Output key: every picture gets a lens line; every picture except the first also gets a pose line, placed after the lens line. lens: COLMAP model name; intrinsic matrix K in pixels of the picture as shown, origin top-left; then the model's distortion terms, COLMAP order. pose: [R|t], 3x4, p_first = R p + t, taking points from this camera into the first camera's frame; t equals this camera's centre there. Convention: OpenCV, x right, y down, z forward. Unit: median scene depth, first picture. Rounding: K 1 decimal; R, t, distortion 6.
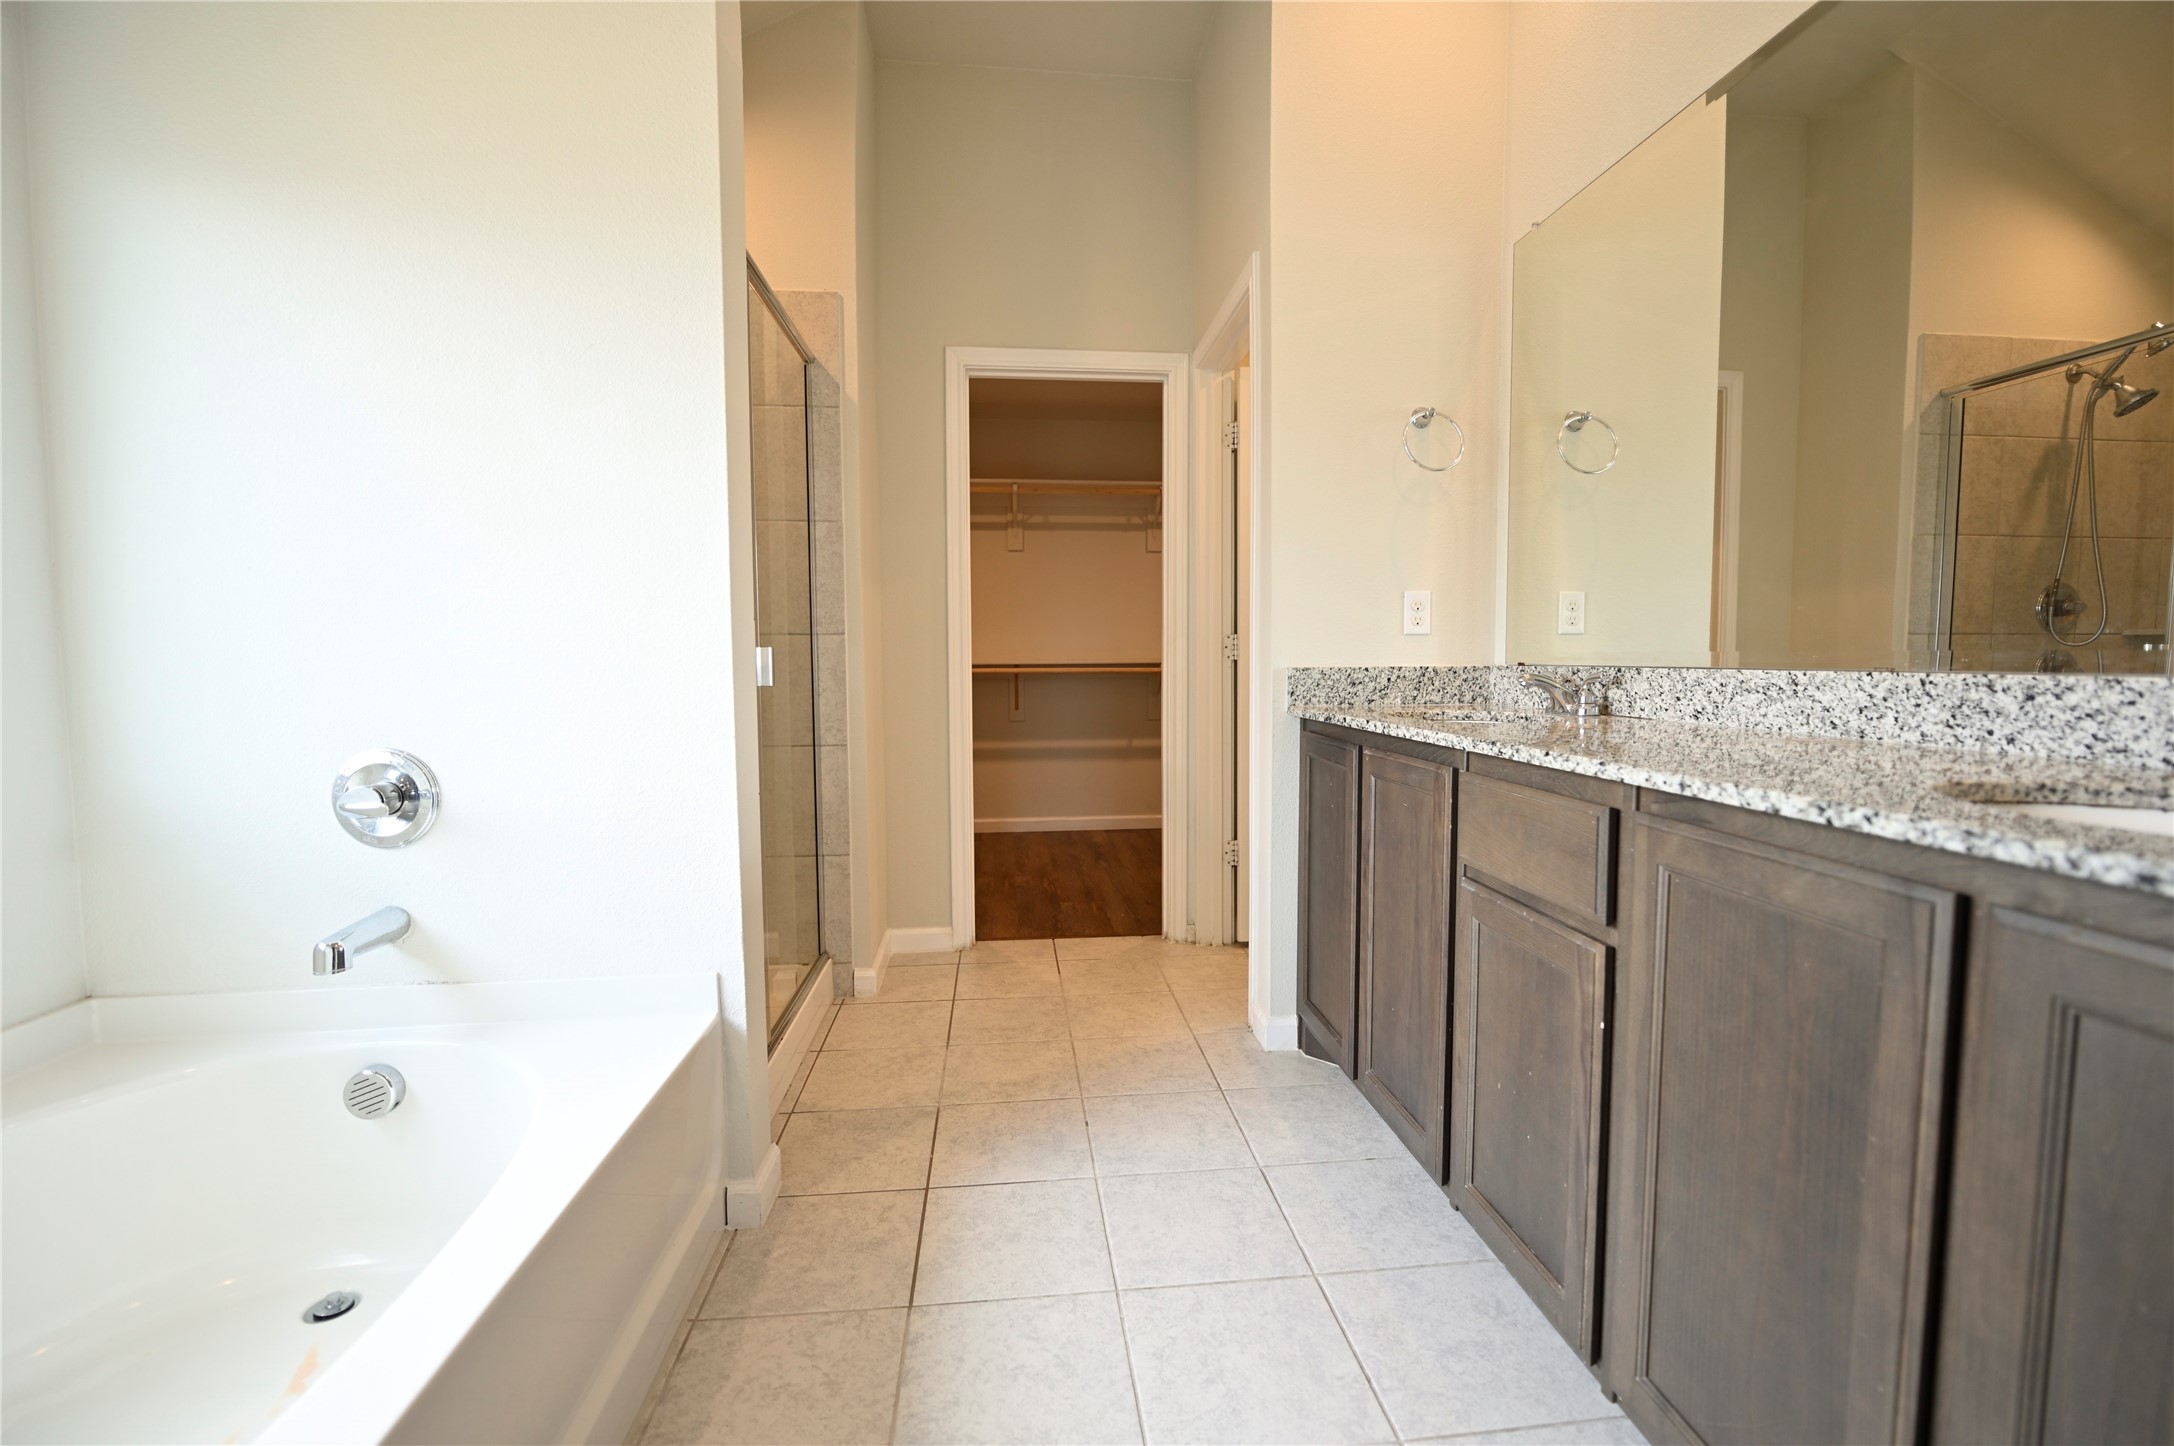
lens RADIAL K [[890.9, 0, 1085.8], [0, 890.9, 713.9], [0, 0, 1]] dist [-0.010712, -0.000442]
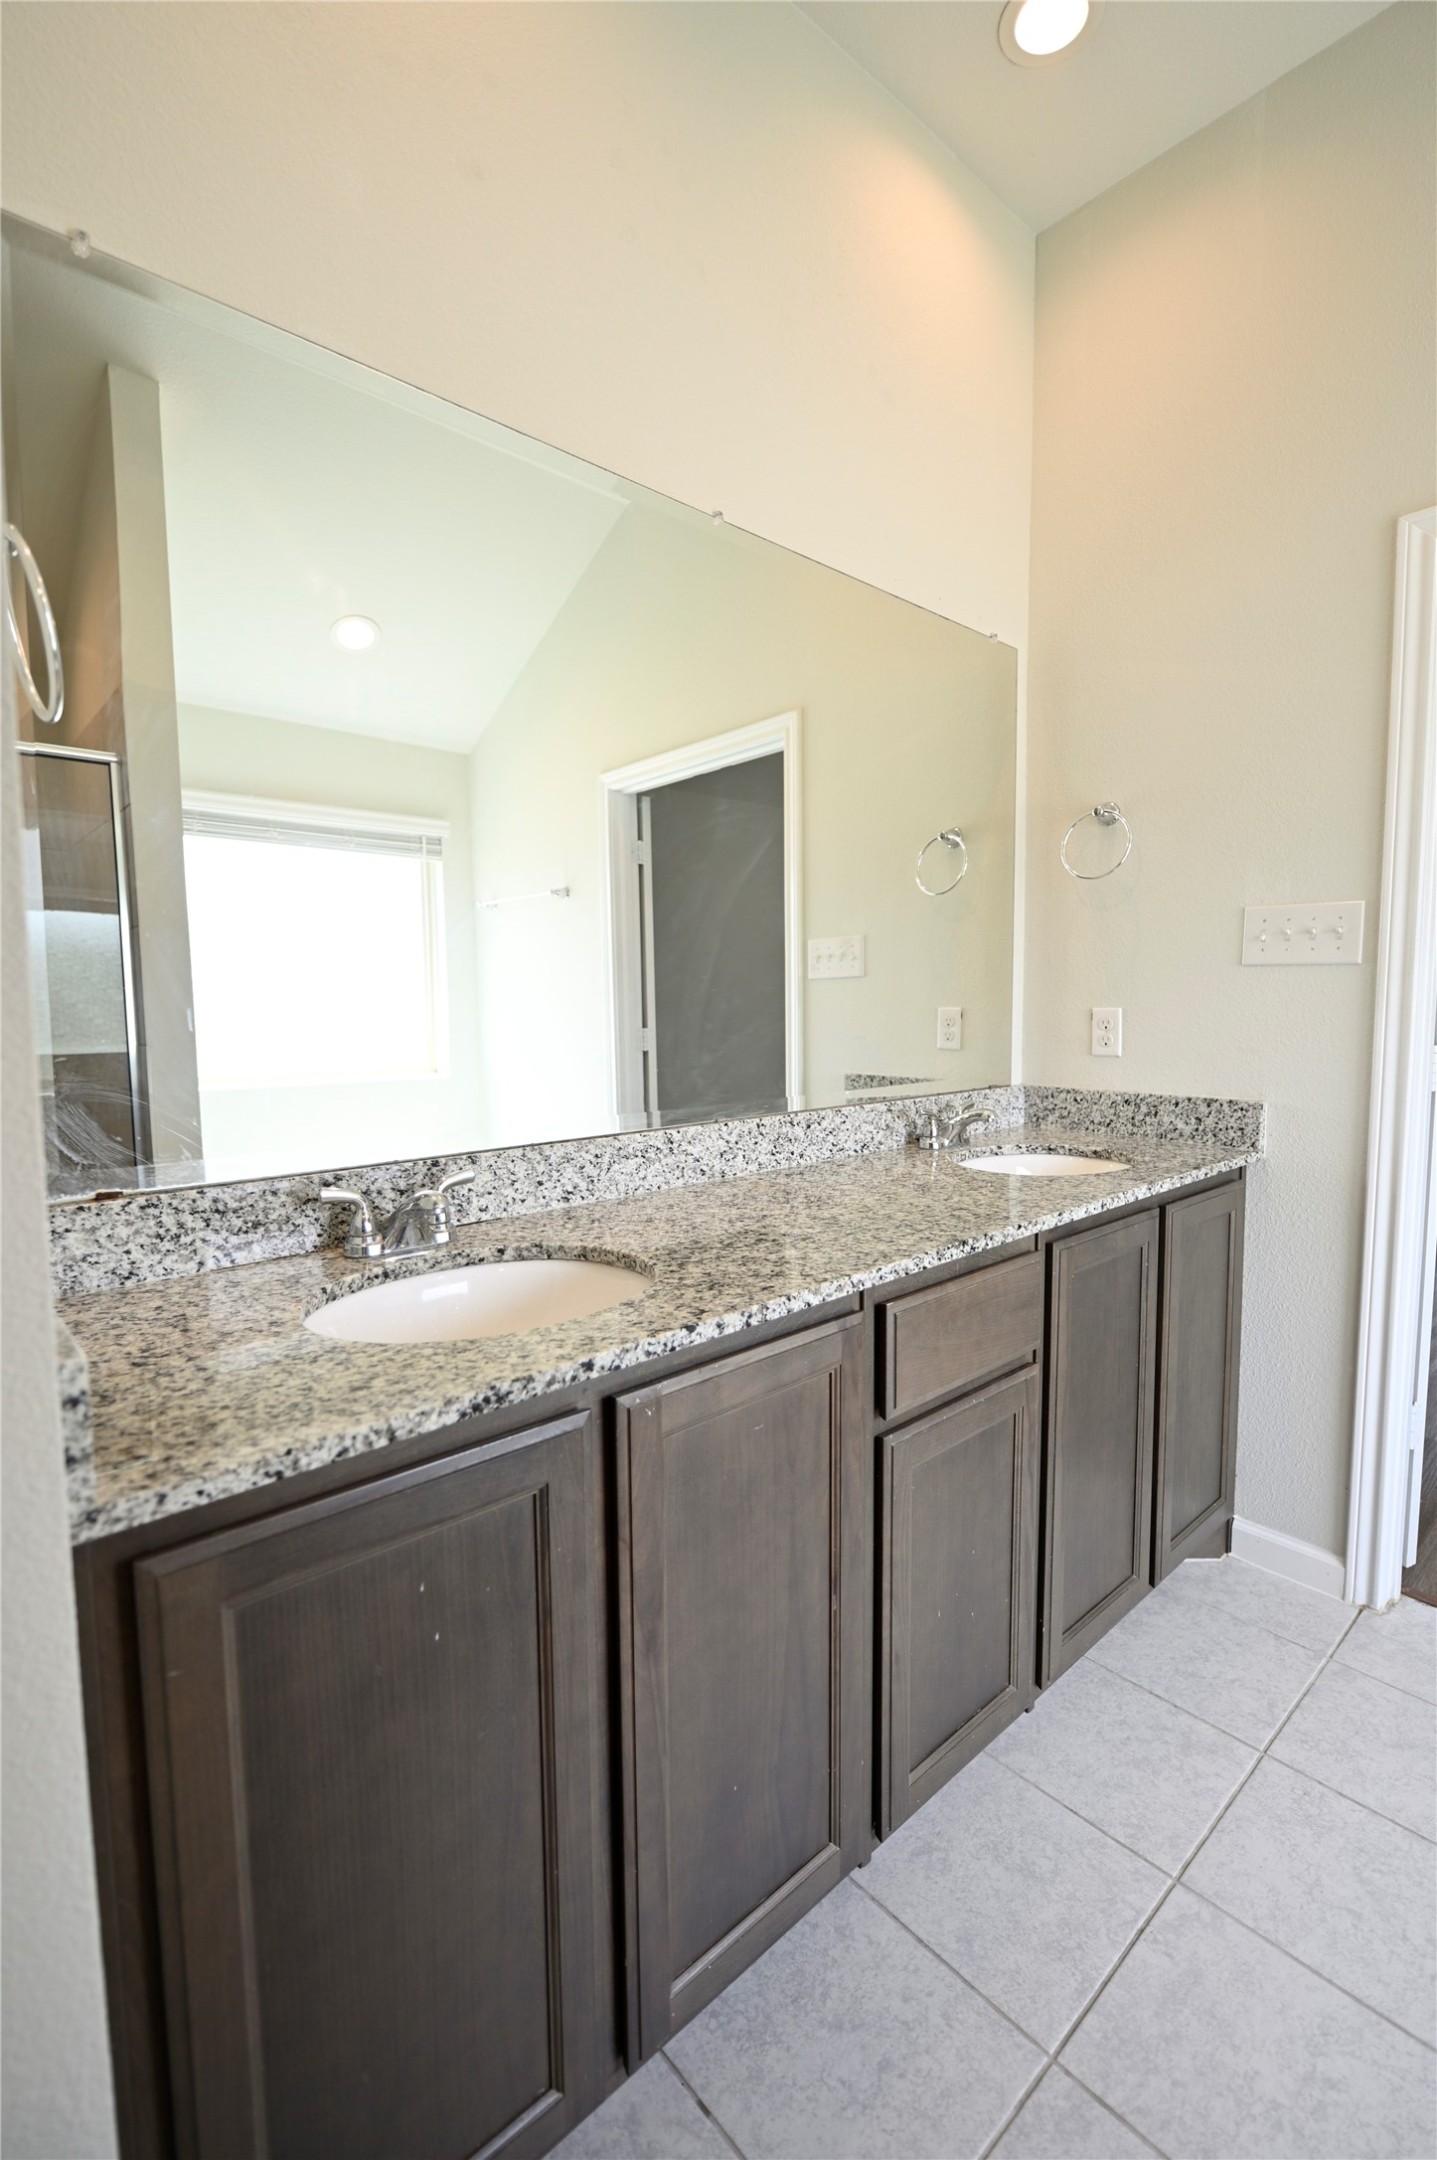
lens RADIAL K [[885.2, 0, 784.7], [0, 885.2, 1072.4], [0, 0, 1]] dist [-0.010712, -0.000442]
pose [[-0.588206, -0.051401, 0.807076, -0.130969], [0.066375, 0.991543, 0.111524, -0.226205], [-0.805982, 0.119169, -0.579820, 1.495463]]
